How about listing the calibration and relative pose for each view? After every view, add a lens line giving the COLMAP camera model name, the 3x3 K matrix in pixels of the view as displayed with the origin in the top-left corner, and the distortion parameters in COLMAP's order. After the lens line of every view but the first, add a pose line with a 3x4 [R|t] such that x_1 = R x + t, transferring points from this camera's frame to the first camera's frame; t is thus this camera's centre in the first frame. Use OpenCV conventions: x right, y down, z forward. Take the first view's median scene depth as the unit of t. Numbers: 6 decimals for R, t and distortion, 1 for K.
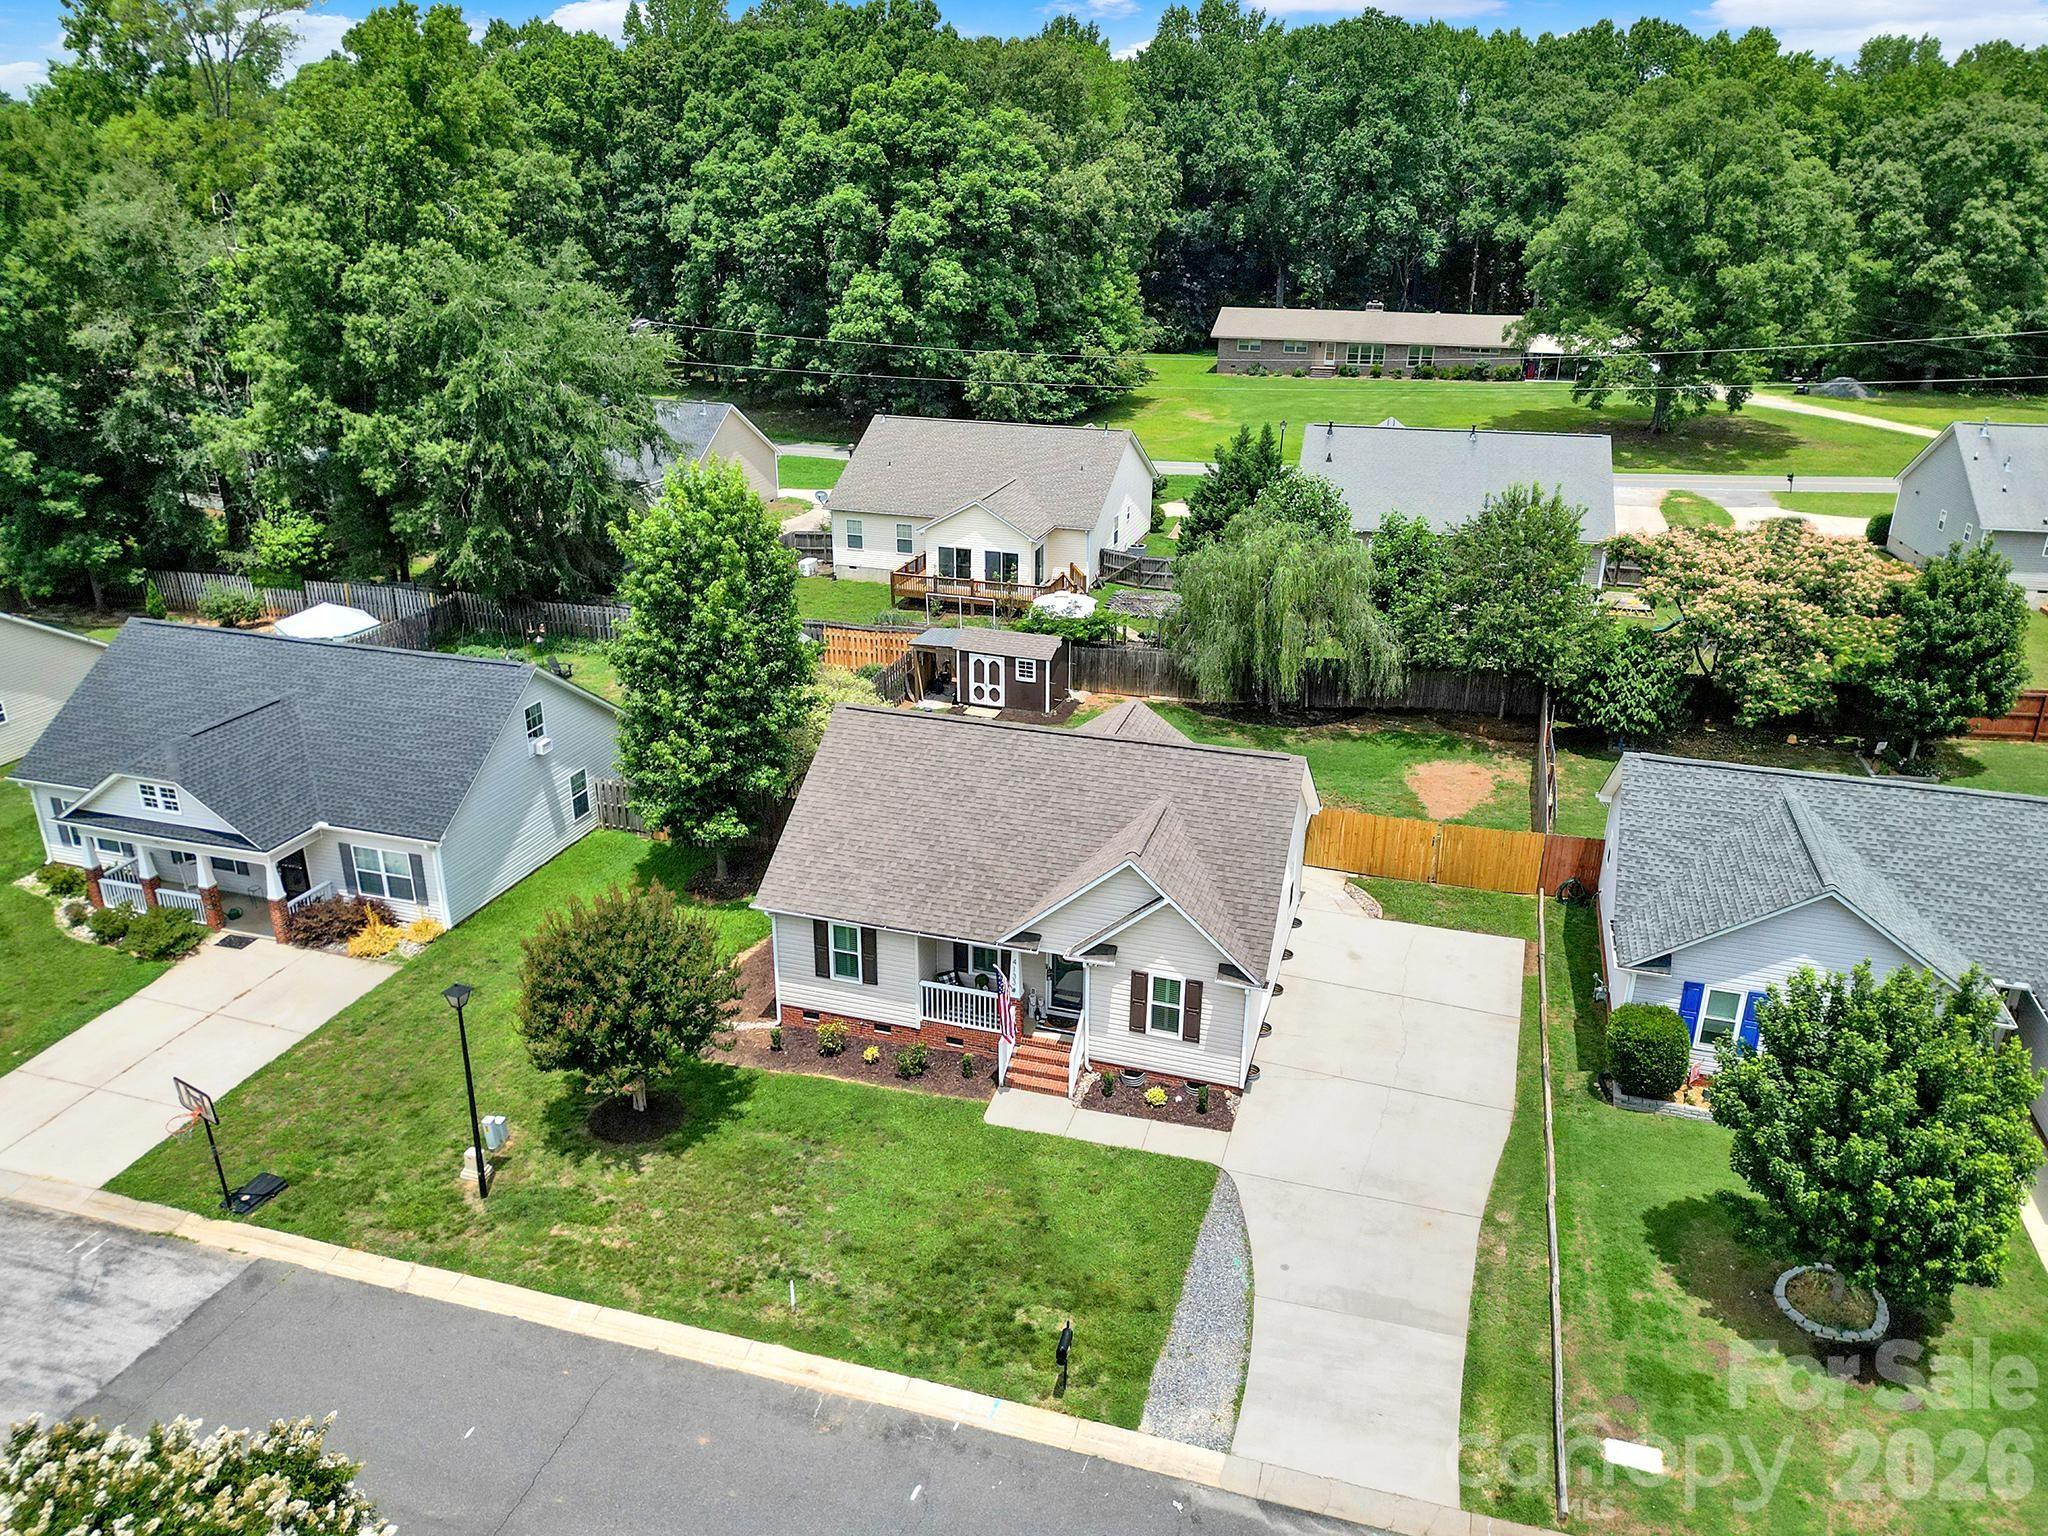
lens RADIAL K [[1457.2, 0, 1020.2], [0, 1457.2, 765.7], [0, 0, 1]] dist [0.077900, -0.084107]
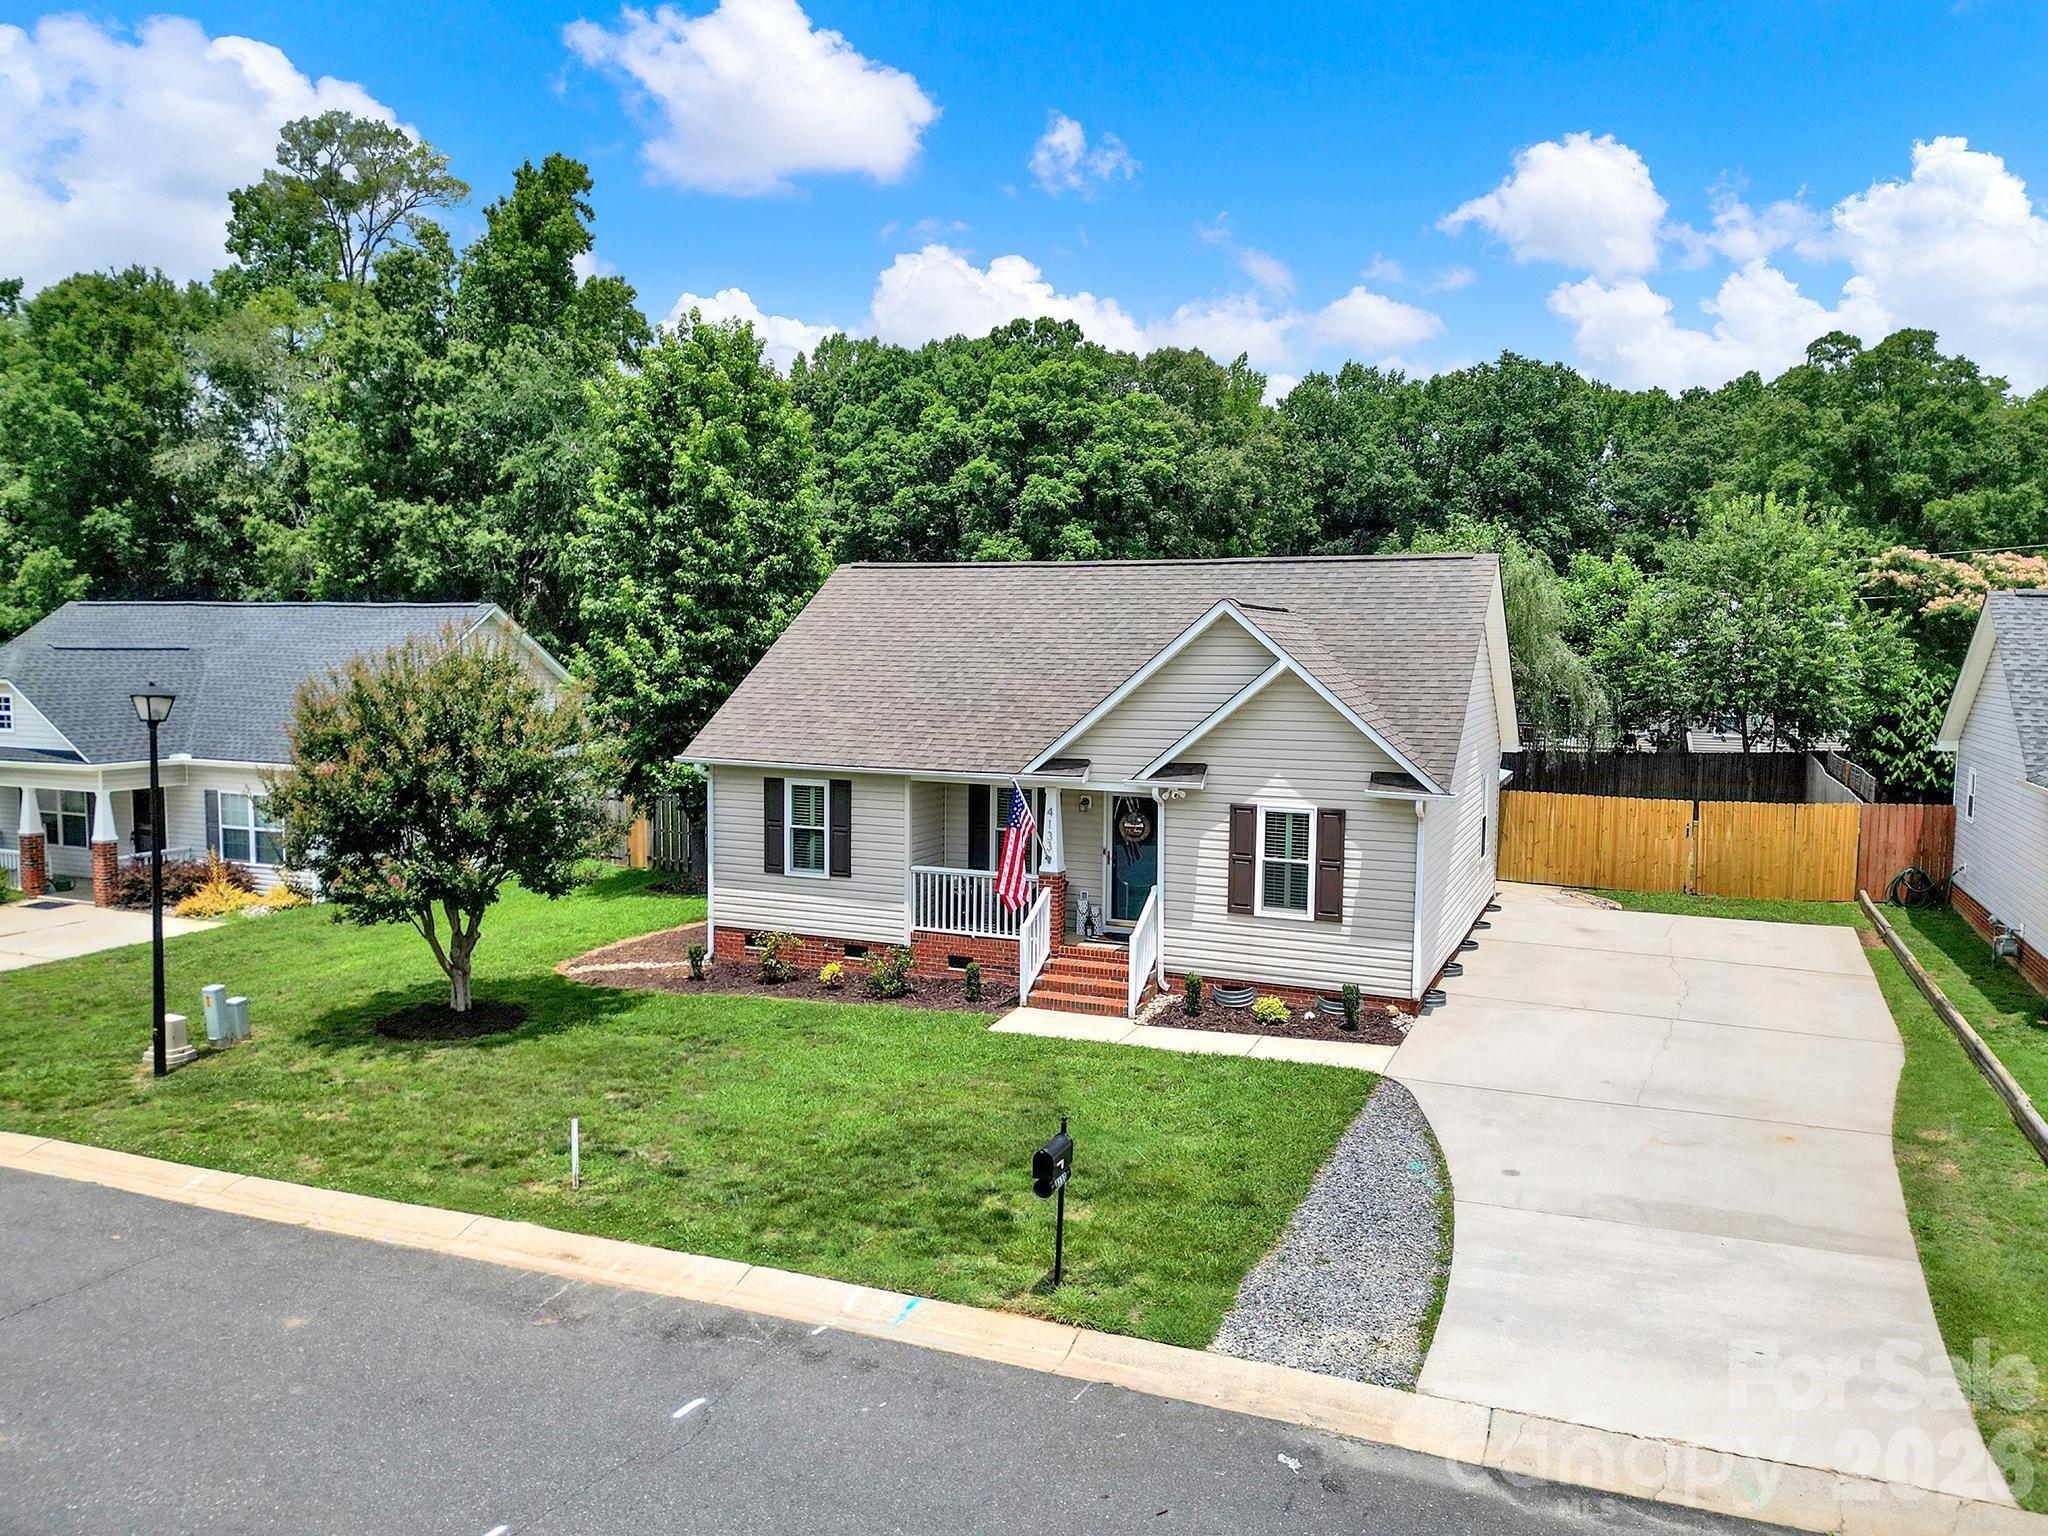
lens RADIAL K [[1457.2, 0, 1020.2], [0, 1457.2, 765.7], [0, 0, 1]] dist [0.077900, -0.084107]
pose [[0.994411, 0.011053, -0.104998, 0.033478], [-0.041260, 0.956103, -0.290110, 0.200768], [0.097183, 0.292821, 0.951216, 0.247433]]
